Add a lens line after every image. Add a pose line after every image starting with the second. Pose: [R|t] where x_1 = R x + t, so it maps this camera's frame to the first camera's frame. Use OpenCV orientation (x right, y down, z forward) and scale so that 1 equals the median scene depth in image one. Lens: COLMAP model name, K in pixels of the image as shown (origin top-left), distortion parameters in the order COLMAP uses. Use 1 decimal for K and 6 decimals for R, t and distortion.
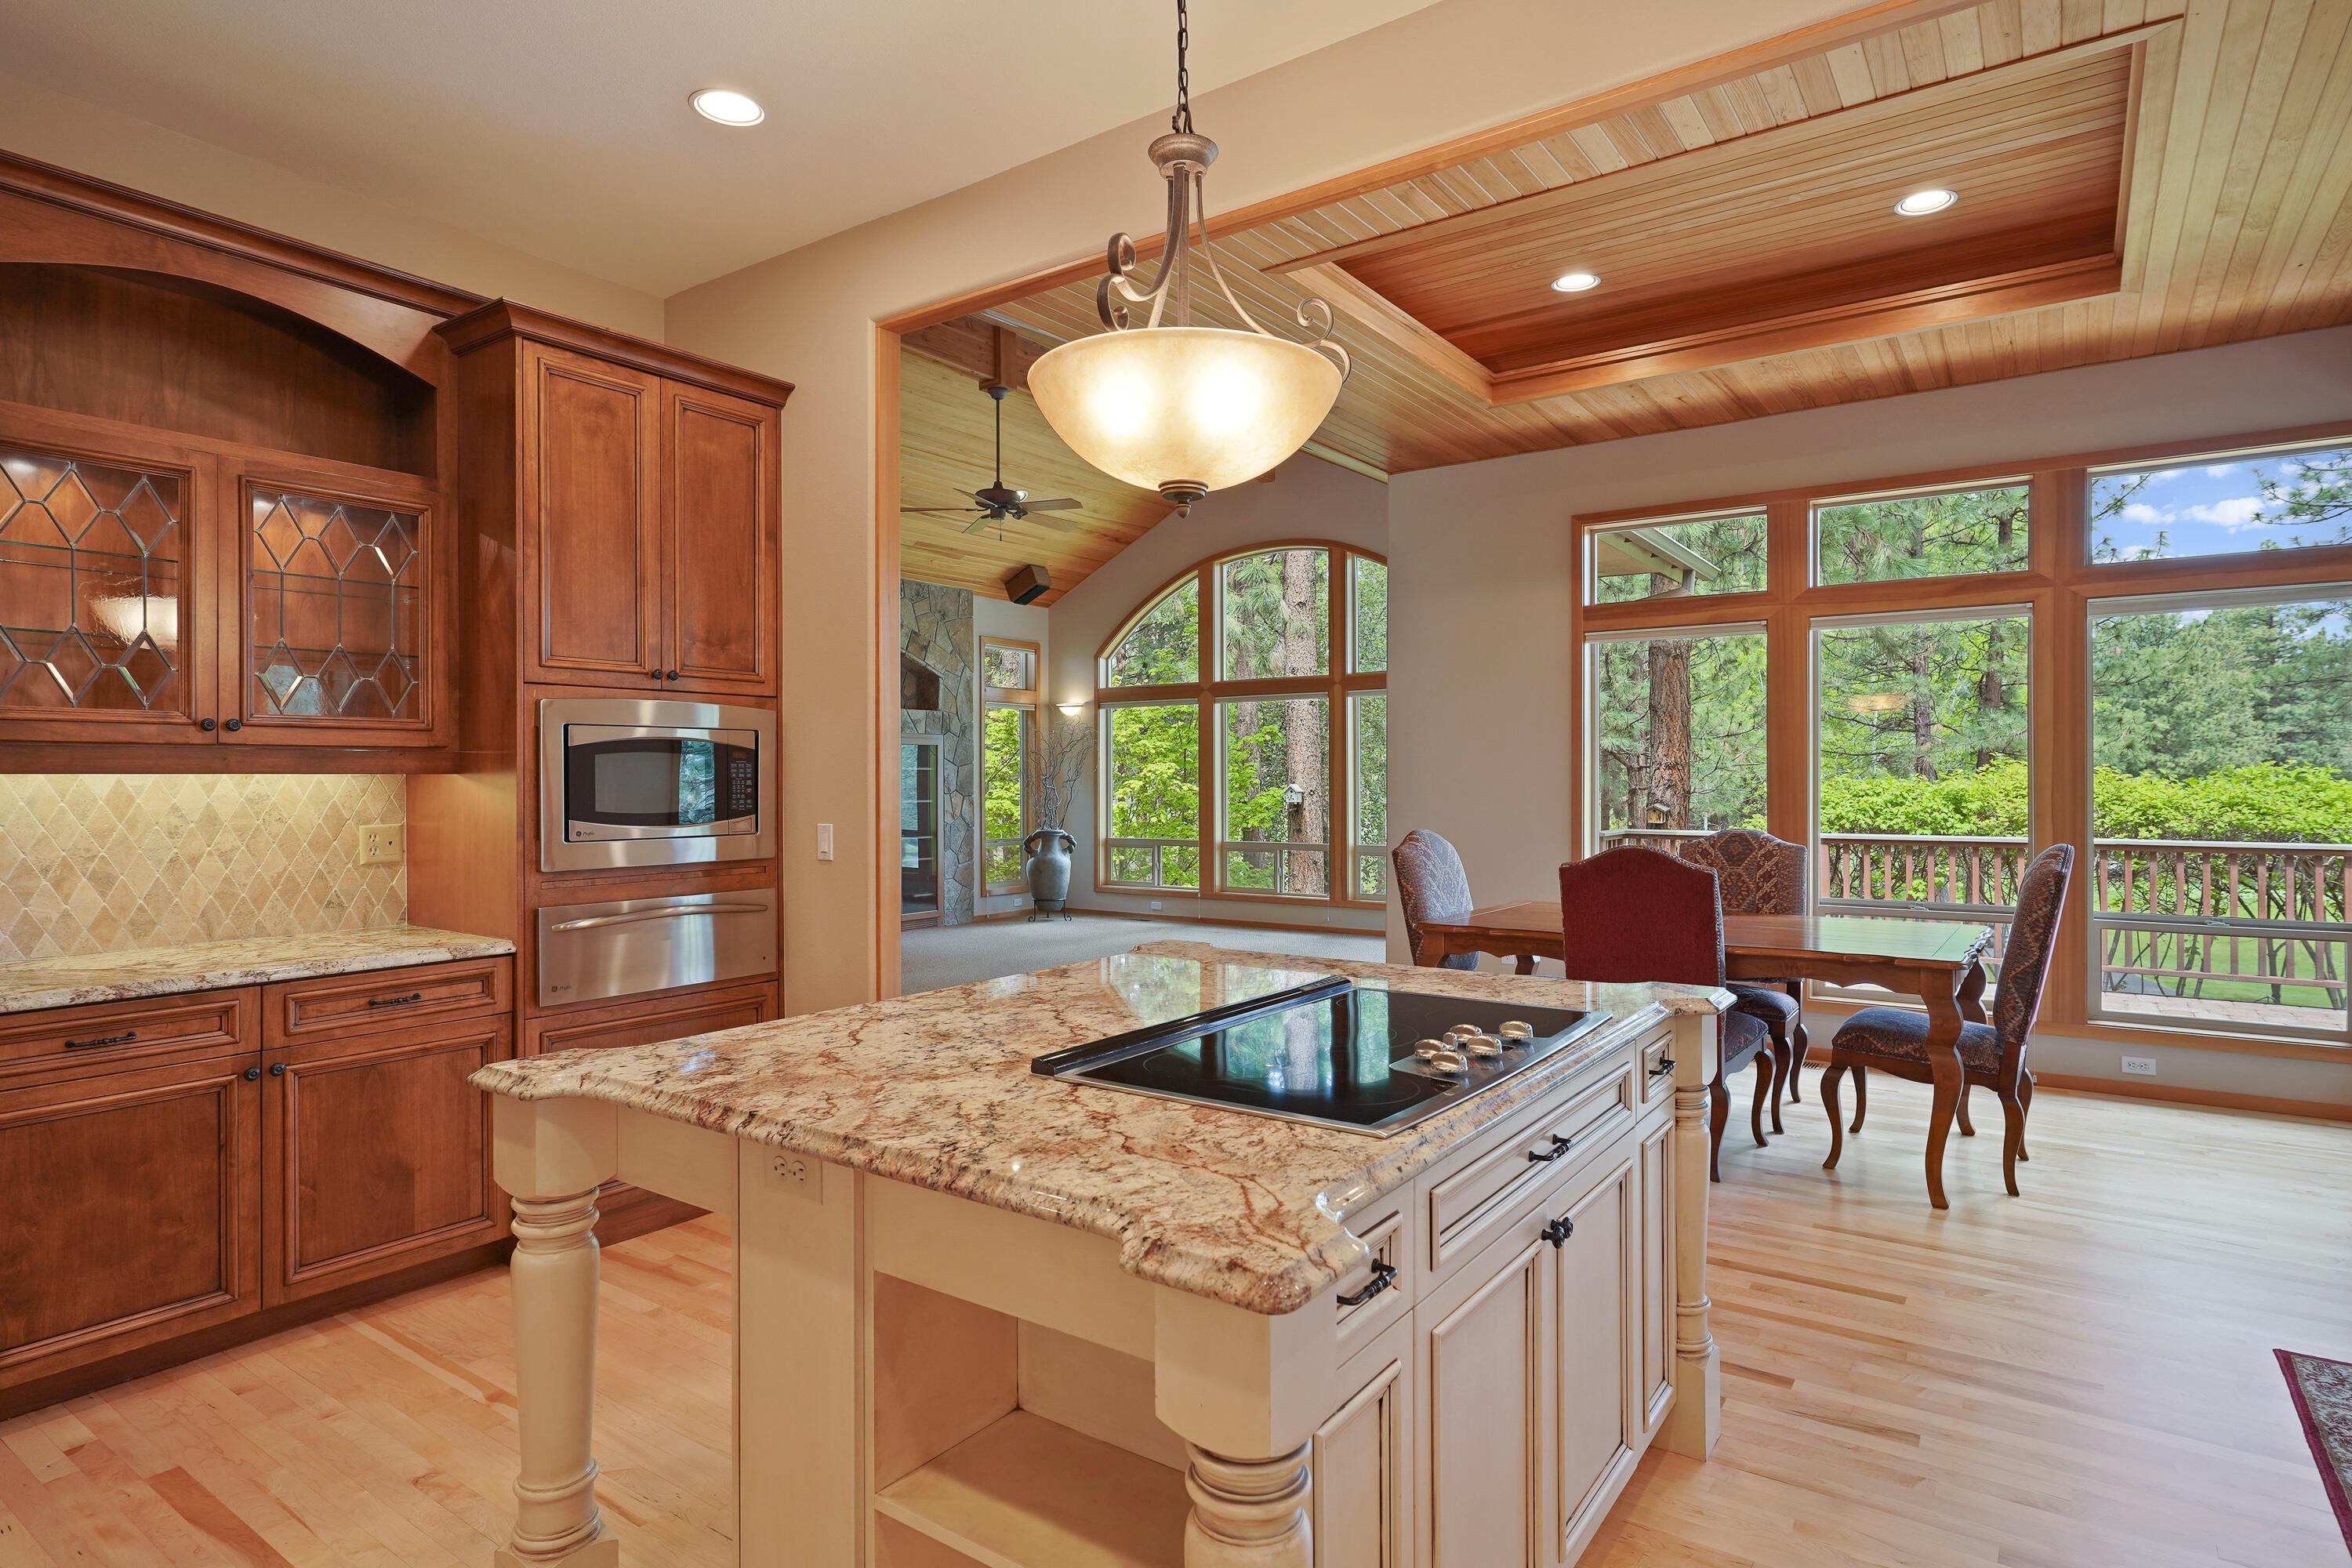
lens RADIAL K [[1264.3, 0, 1174.6], [0, 1264.3, 776.2], [0, 0, 1]] dist [0.003556, 0.000582]
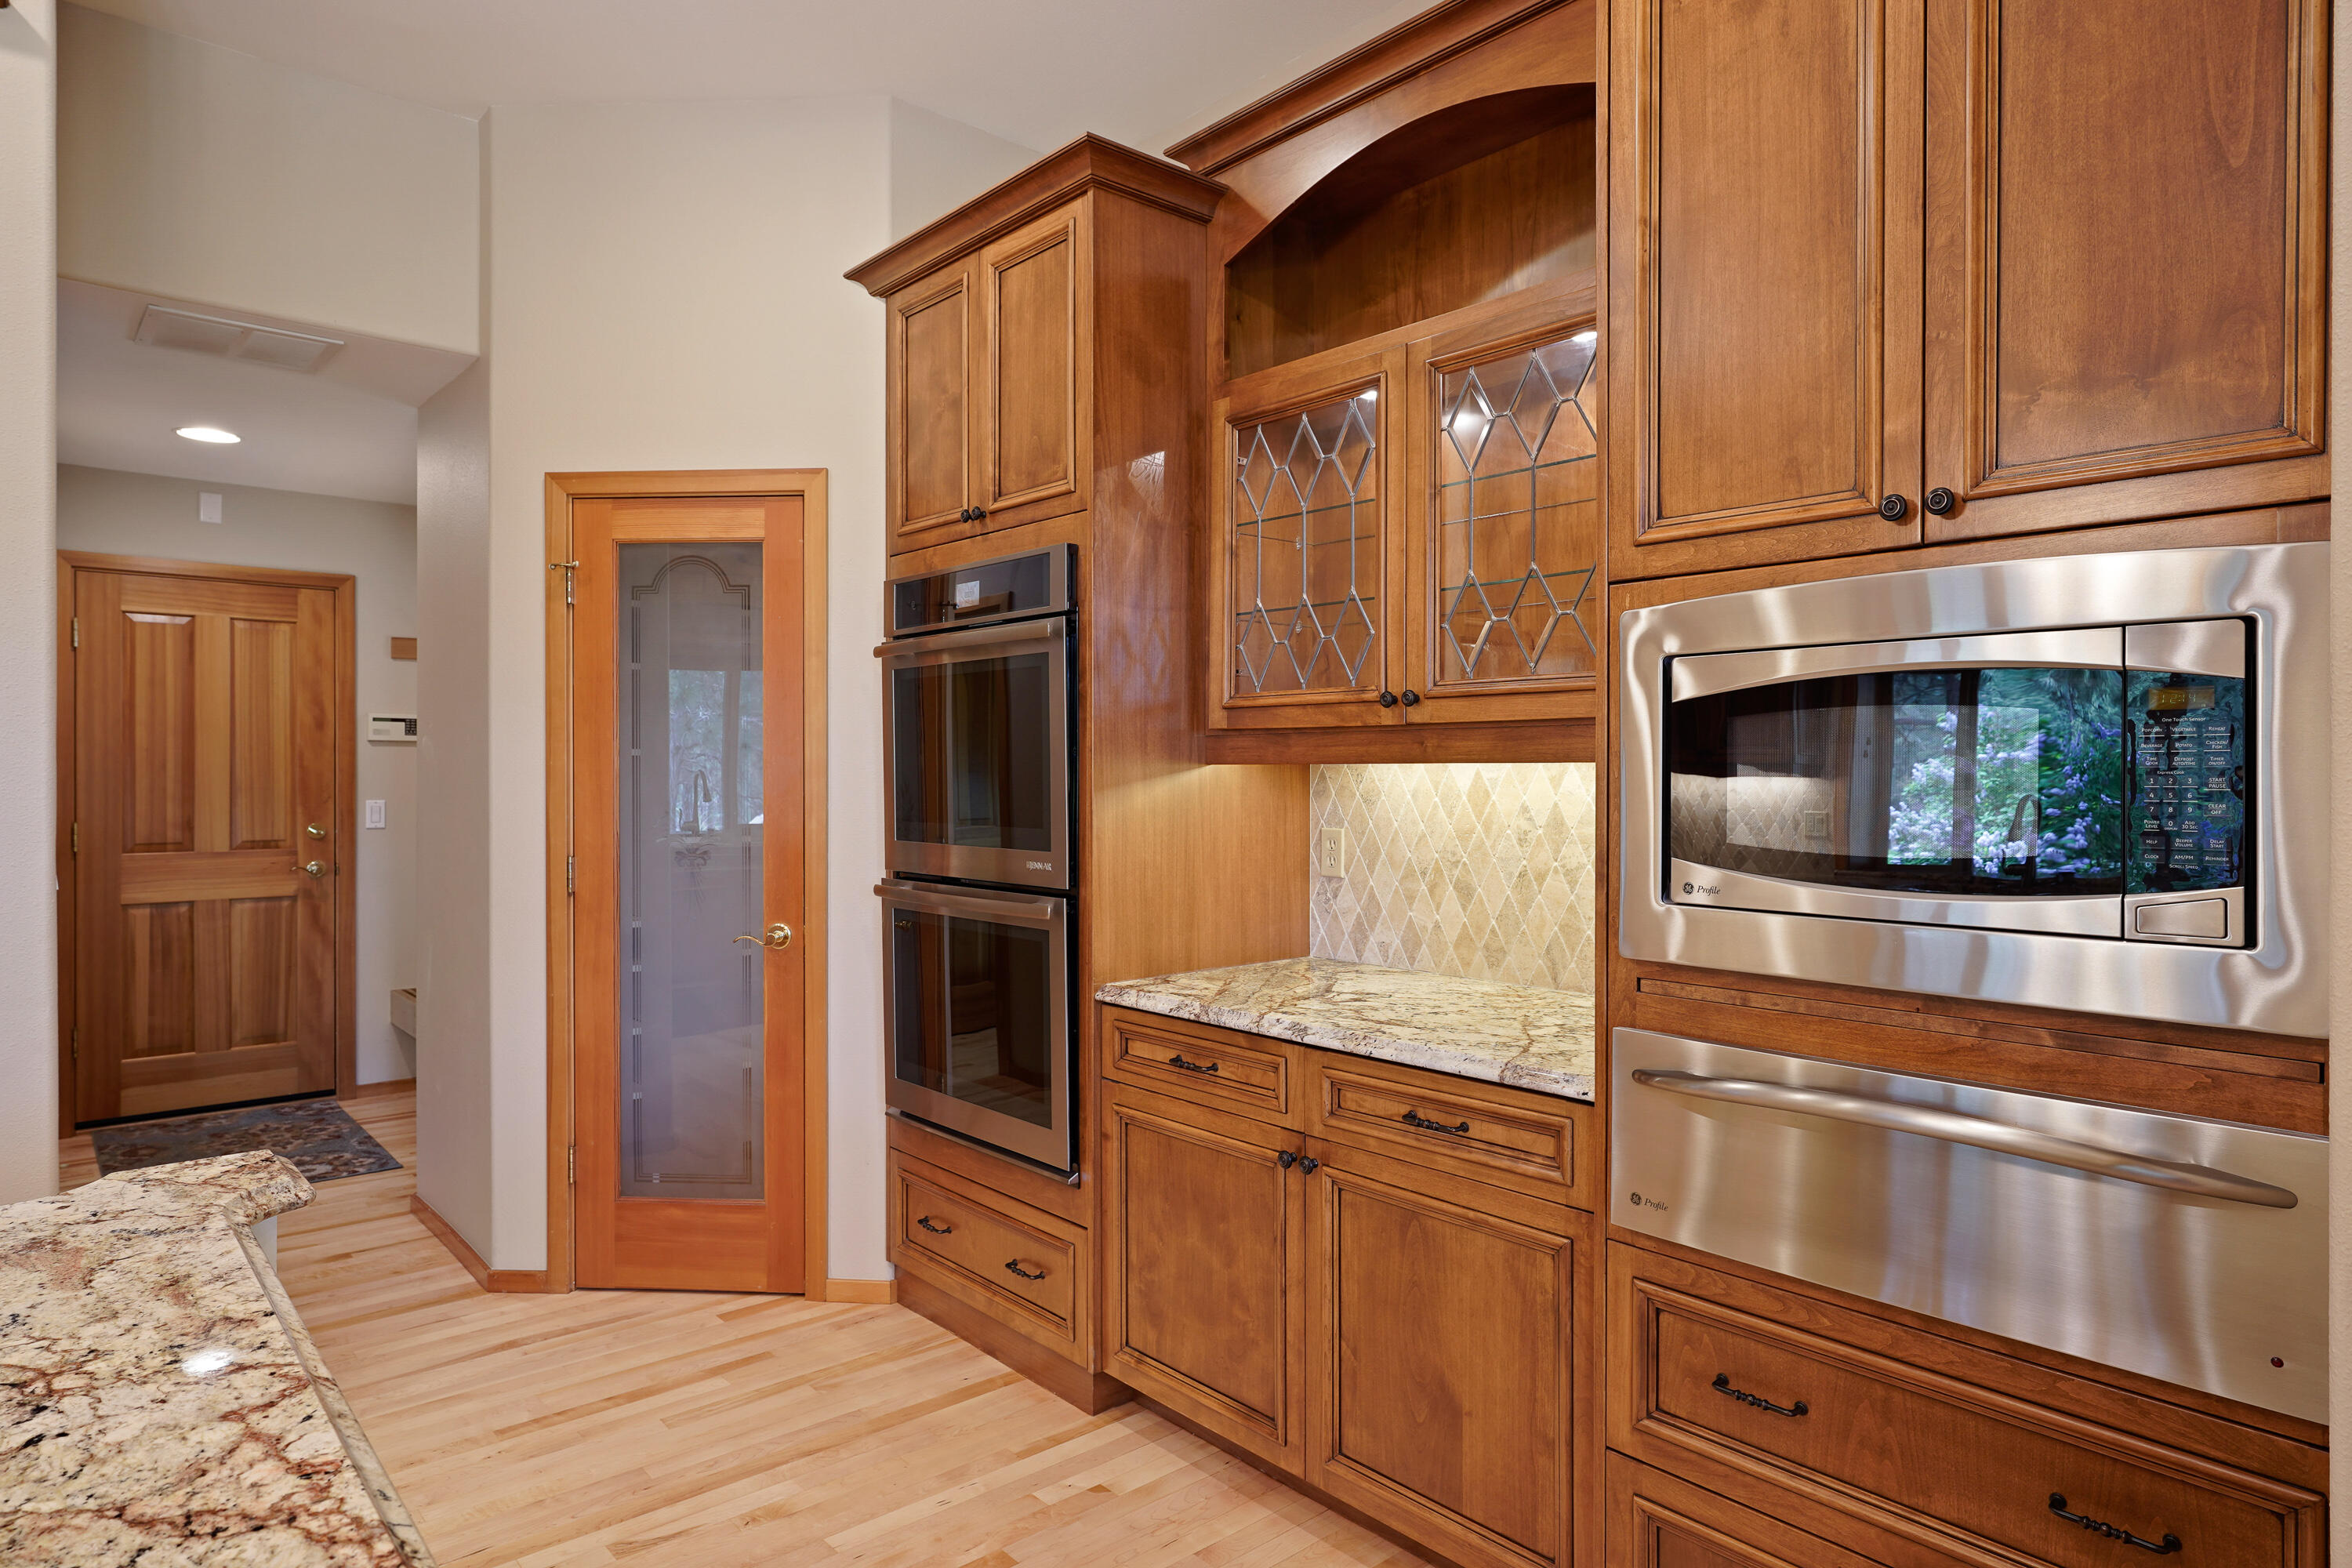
lens RADIAL K [[1354.0, 0, 1178.6], [0, 1354.0, 781.8], [0, 0, 1]] dist [-0.006663, 0.005651]
pose [[-0.227161, 0.009217, -0.973814, 0.063035], [-0.000571, 0.999954, 0.009598, 0.001331], [0.973857, 0.002736, -0.227145, 0.977941]]
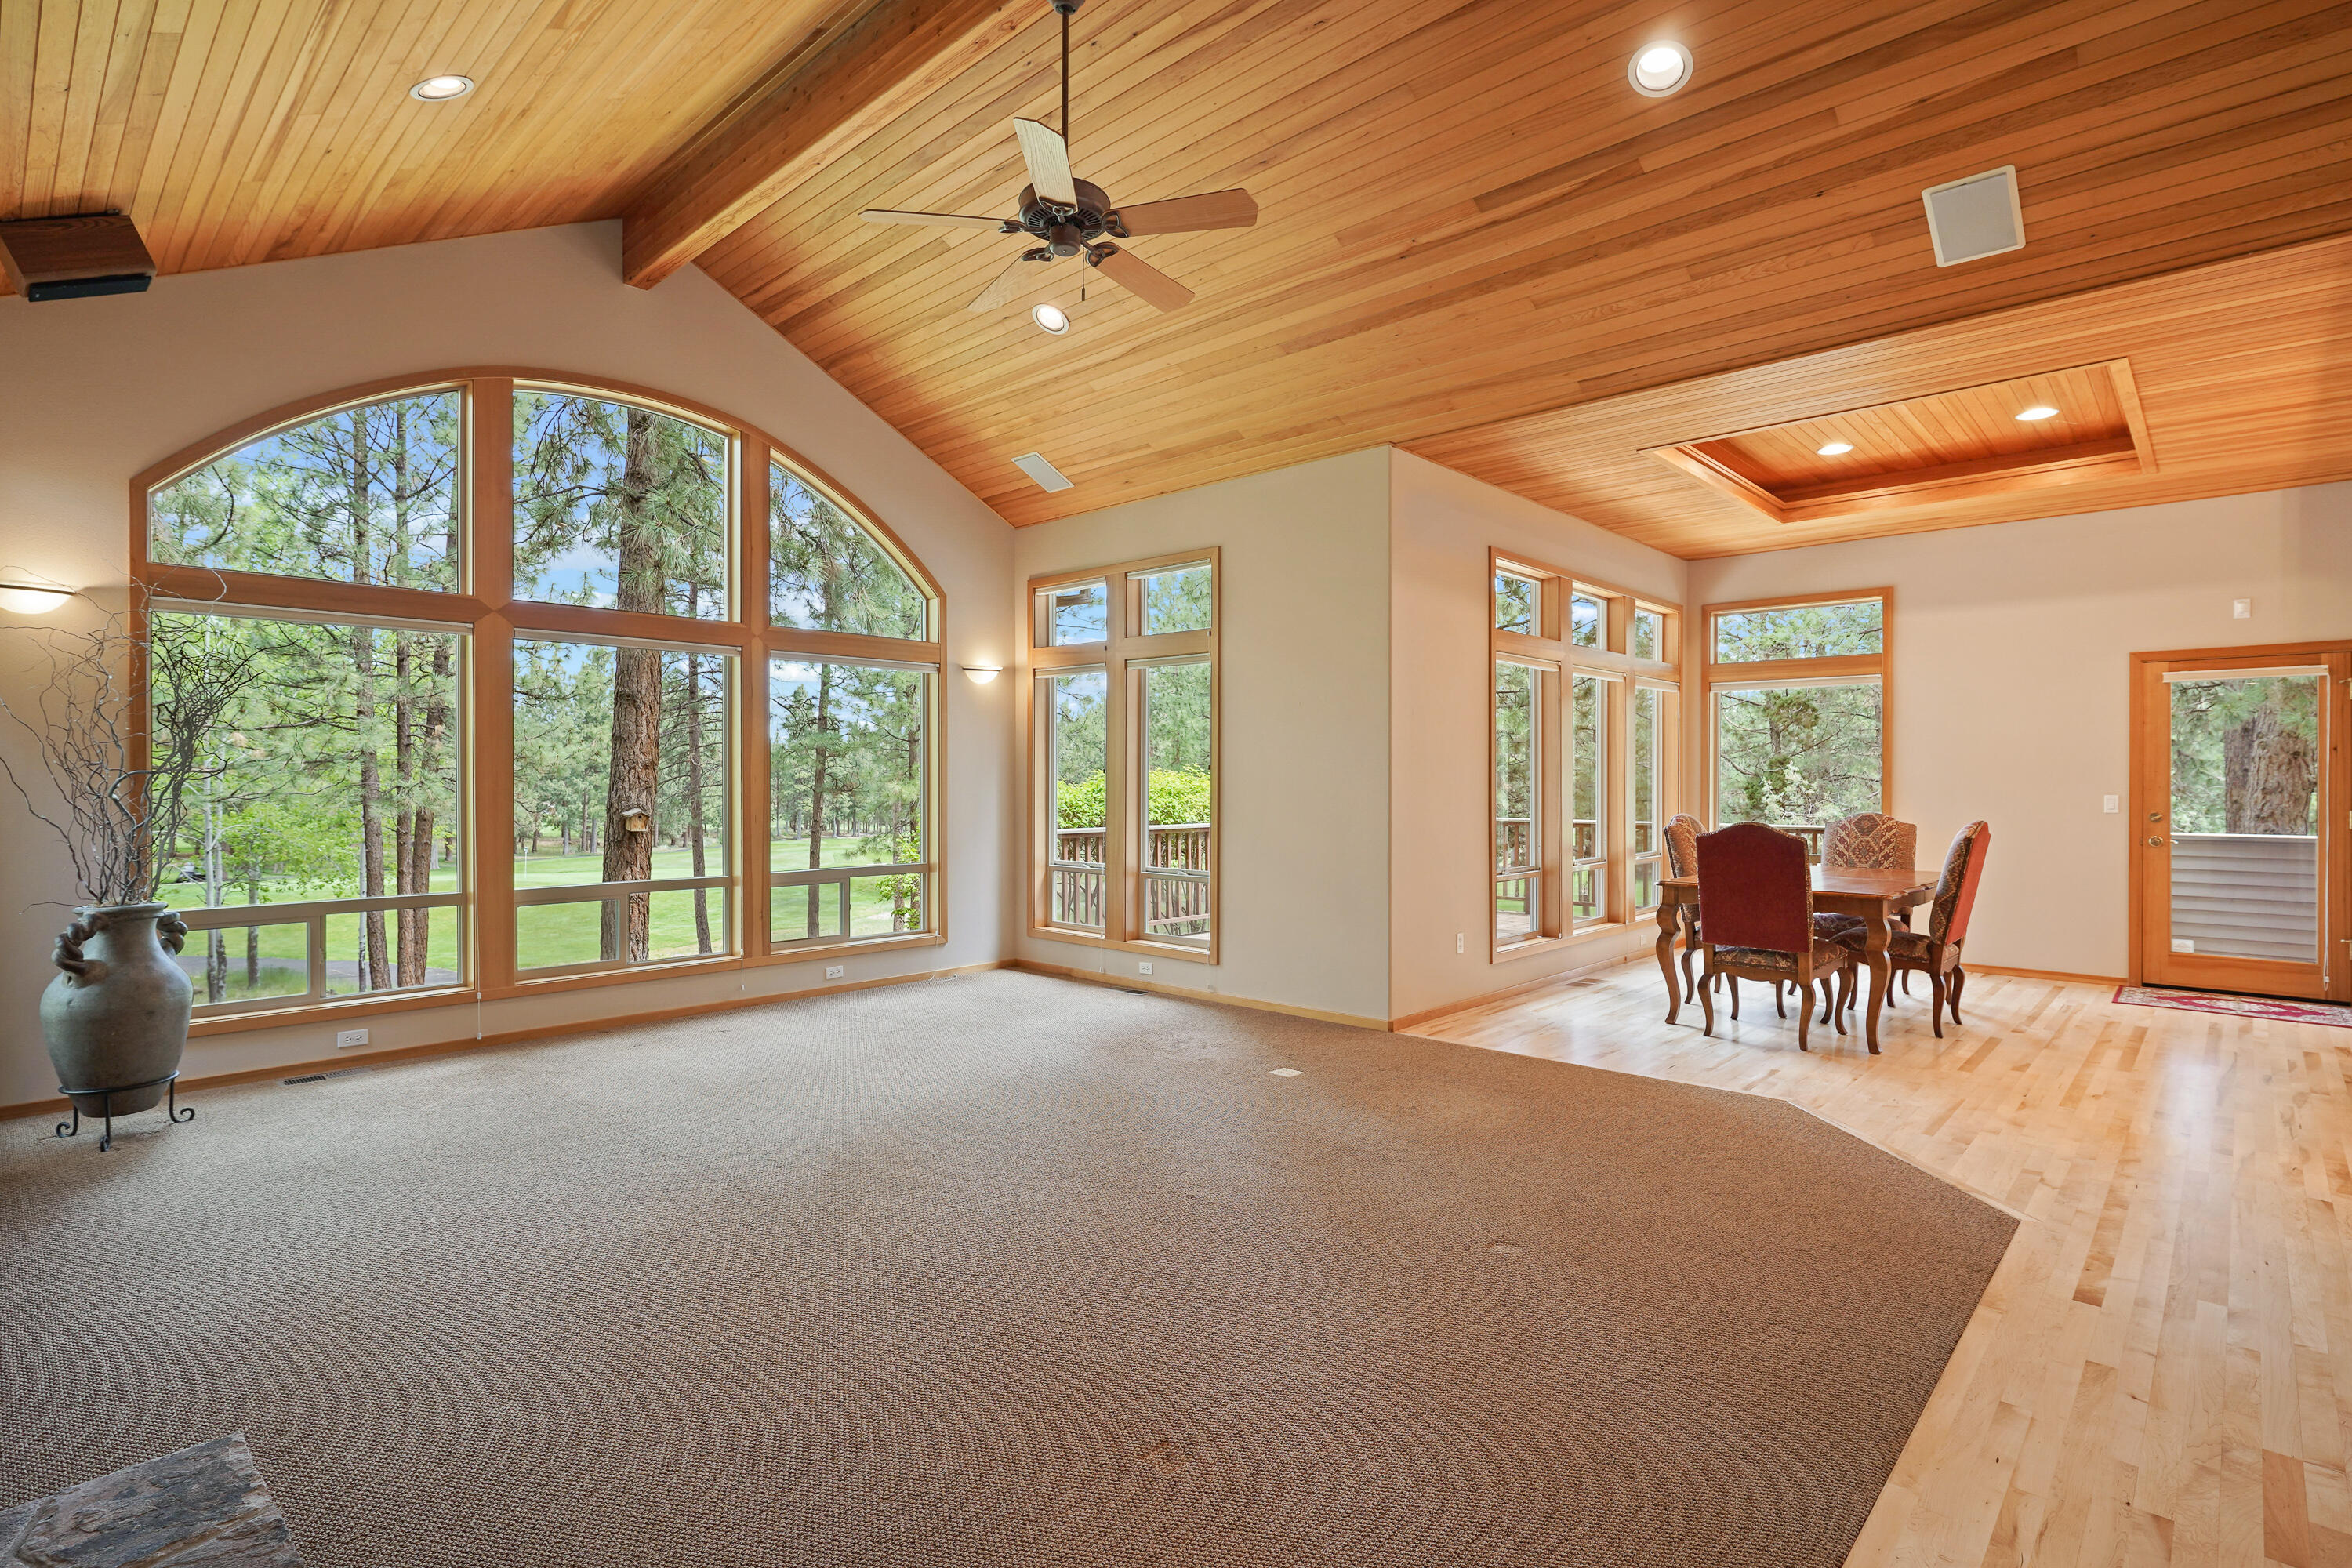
lens RADIAL K [[1134.0, 0, 1172.7], [0, 1134.0, 791.2], [0, 0, 1]] dist [-0.011317, 0.006429]
pose [[0.134328, -0.006559, 0.990915, -1.426975], [-0.001938, 0.999974, 0.006882, 0.014749], [-0.990935, -0.002845, 0.134312, 2.234477]]
